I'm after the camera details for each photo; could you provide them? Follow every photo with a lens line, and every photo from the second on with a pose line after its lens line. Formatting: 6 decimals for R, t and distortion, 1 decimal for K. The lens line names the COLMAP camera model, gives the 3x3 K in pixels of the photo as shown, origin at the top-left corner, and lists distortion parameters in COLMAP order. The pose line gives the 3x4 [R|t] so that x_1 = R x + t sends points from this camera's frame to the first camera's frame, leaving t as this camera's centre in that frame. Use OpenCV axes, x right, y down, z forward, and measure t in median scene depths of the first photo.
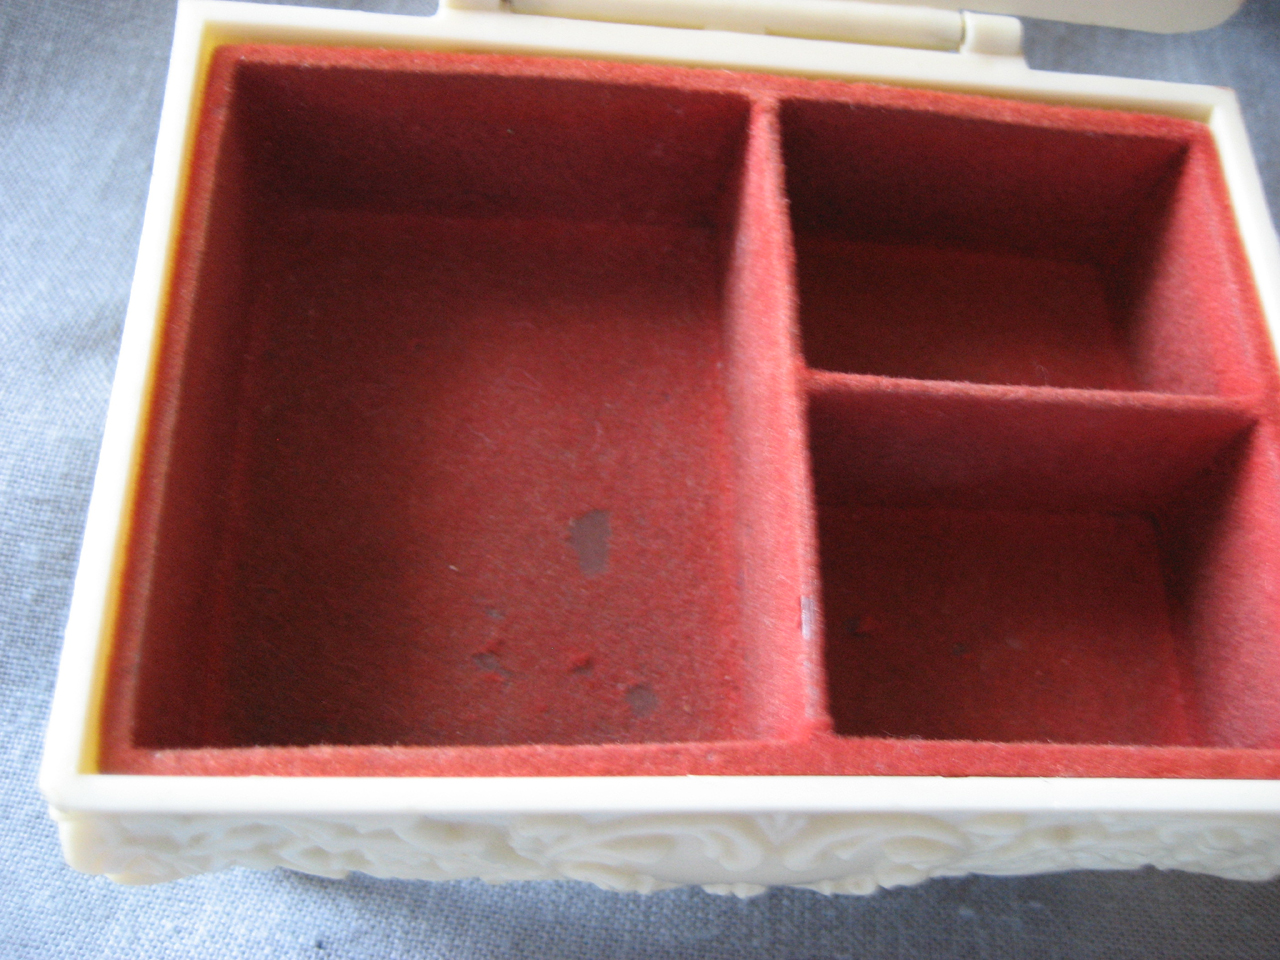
lens RADIAL K [[1327.8, 0, 640.0], [0, 1327.8, 480.0], [0, 0, 1]] dist [-0.151983, 0.167285]
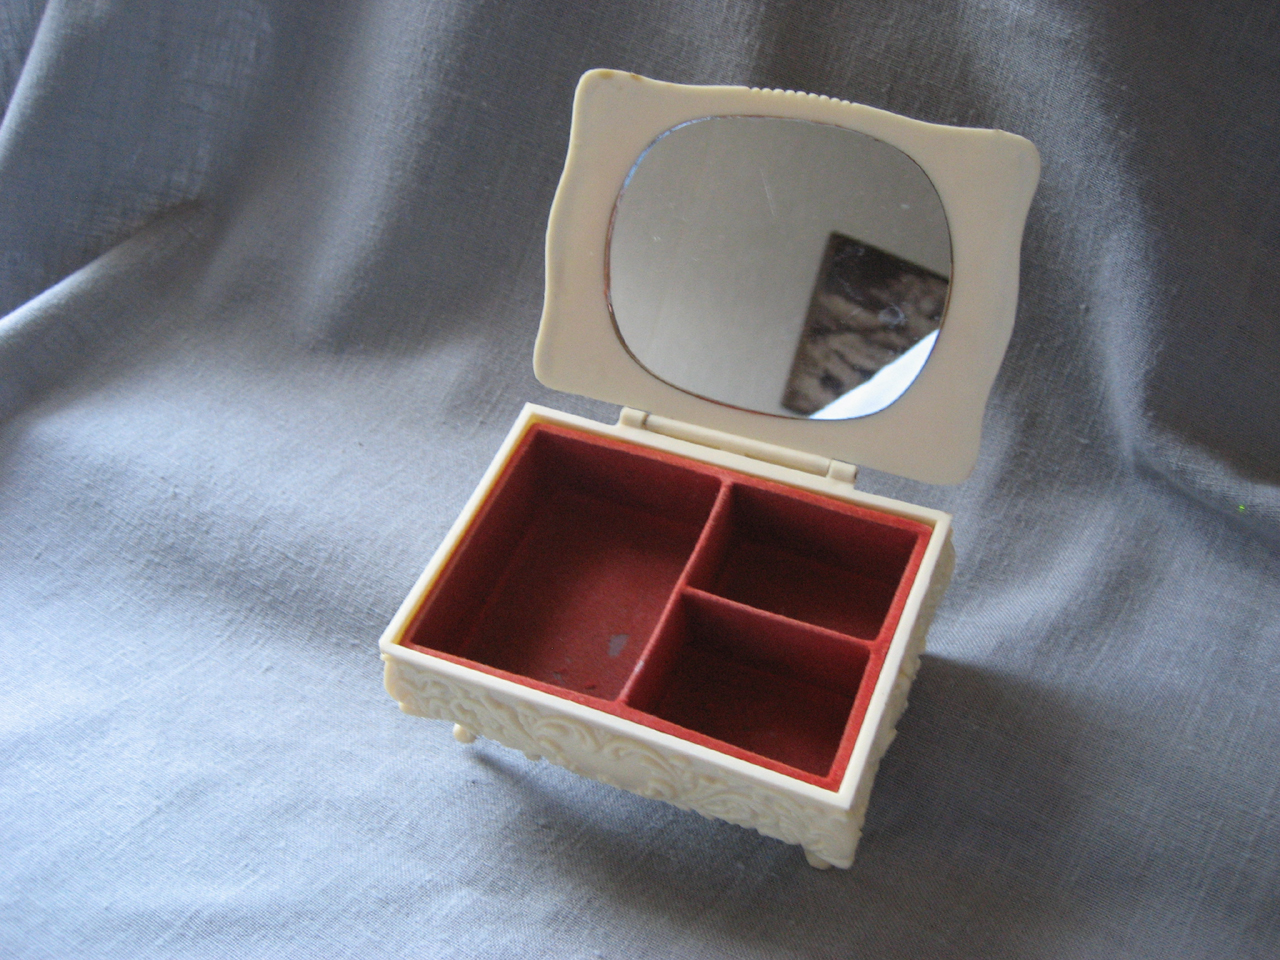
lens RADIAL K [[1327.8, 0, 640.0], [0, 1327.8, 480.0], [0, 0, 1]] dist [-0.151983, 0.167285]
pose [[0.883470, 0.181788, -0.431779, 1.021584], [-0.276774, 0.946141, -0.167966, 0.163386], [0.377990, 0.267898, 0.886202, -1.242478]]
